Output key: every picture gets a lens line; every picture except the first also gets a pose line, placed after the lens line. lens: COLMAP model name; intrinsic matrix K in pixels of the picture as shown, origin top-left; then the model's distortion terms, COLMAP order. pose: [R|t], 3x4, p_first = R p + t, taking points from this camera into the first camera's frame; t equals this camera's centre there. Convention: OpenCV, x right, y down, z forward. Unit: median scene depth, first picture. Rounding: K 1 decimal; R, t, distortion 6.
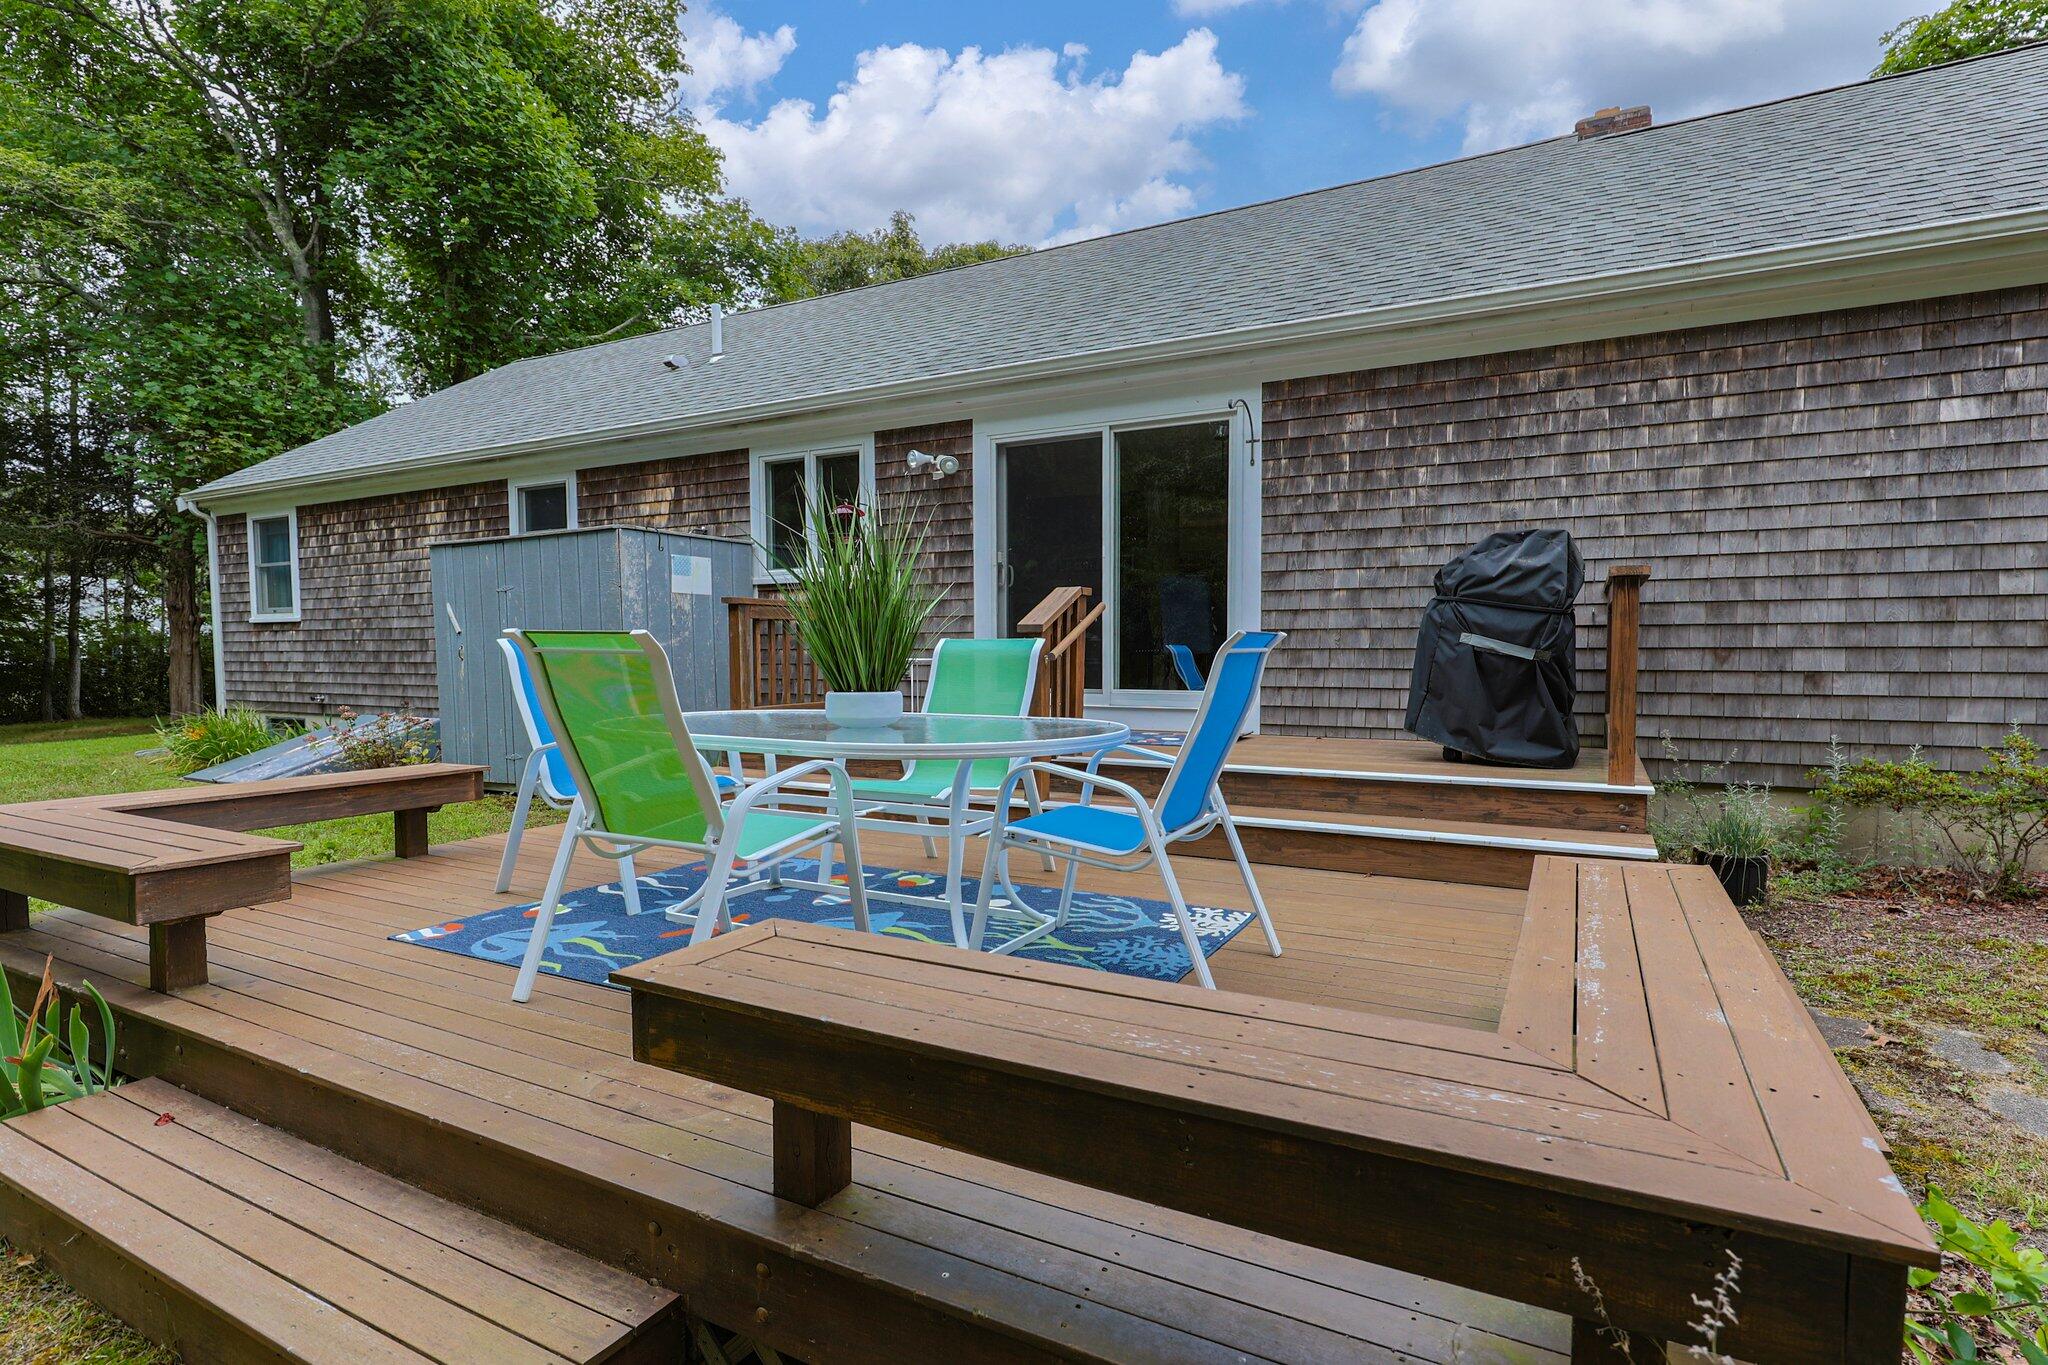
lens RADIAL K [[900.9, 0, 865.0], [0, 900.9, 672.7], [0, 0, 1]] dist [0.000786, 0.000192]
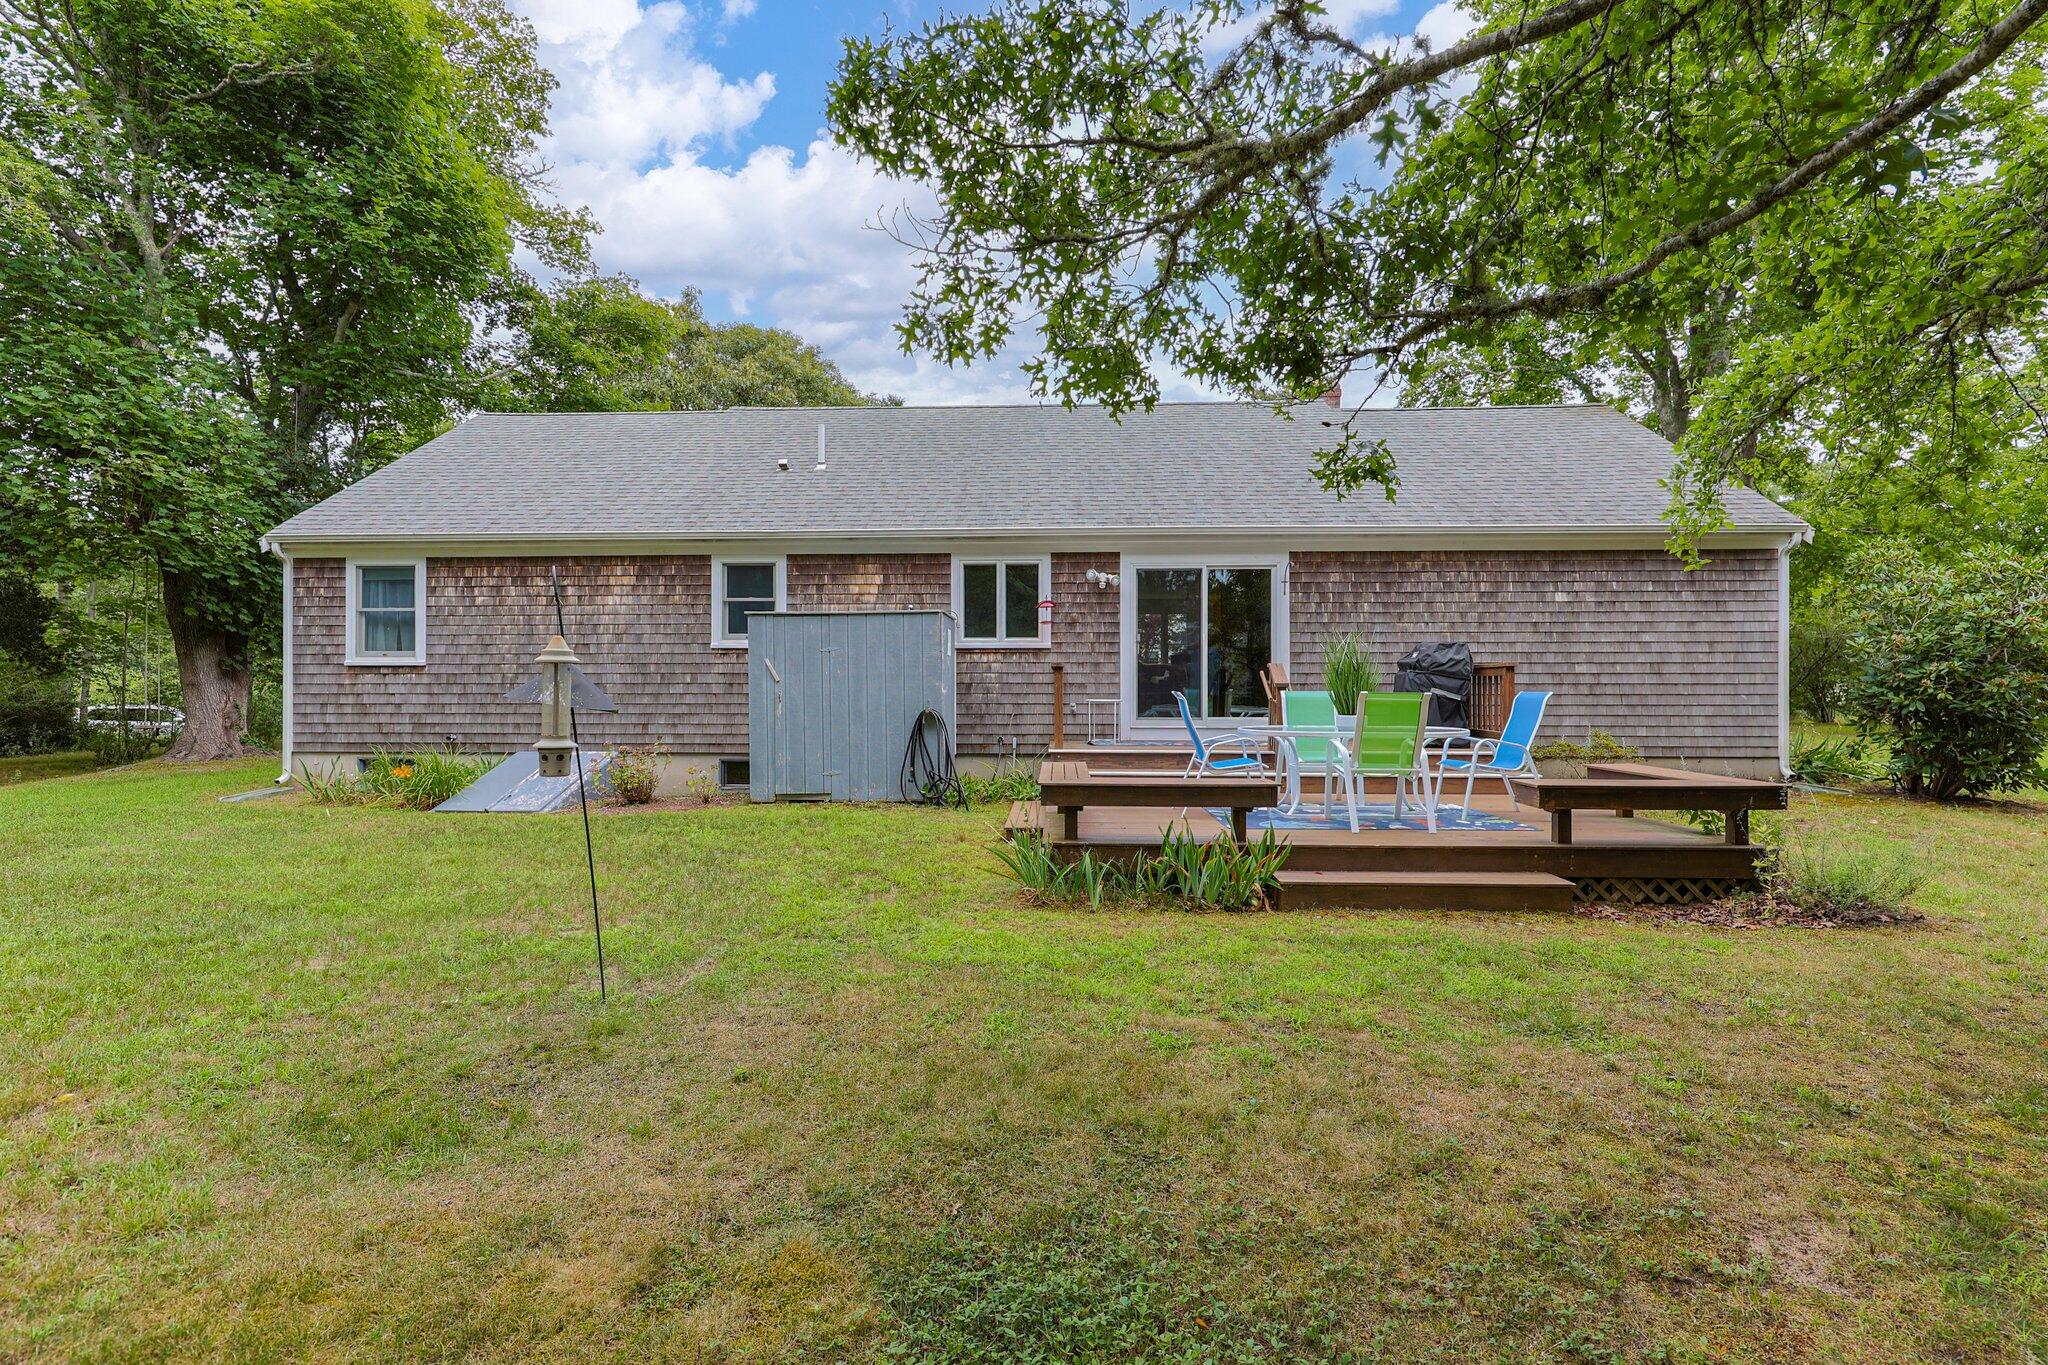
lens RADIAL K [[832.5, 0, 964.3], [0, 832.5, 674.5], [0, 0, 1]] dist [-0.001115, -0.000196]
pose [[0.911411, 0.011241, 0.411343, -0.743521], [0.007975, 0.998957, -0.044969, 0.004411], [-0.411419, 0.044266, 0.910371, -0.237693]]
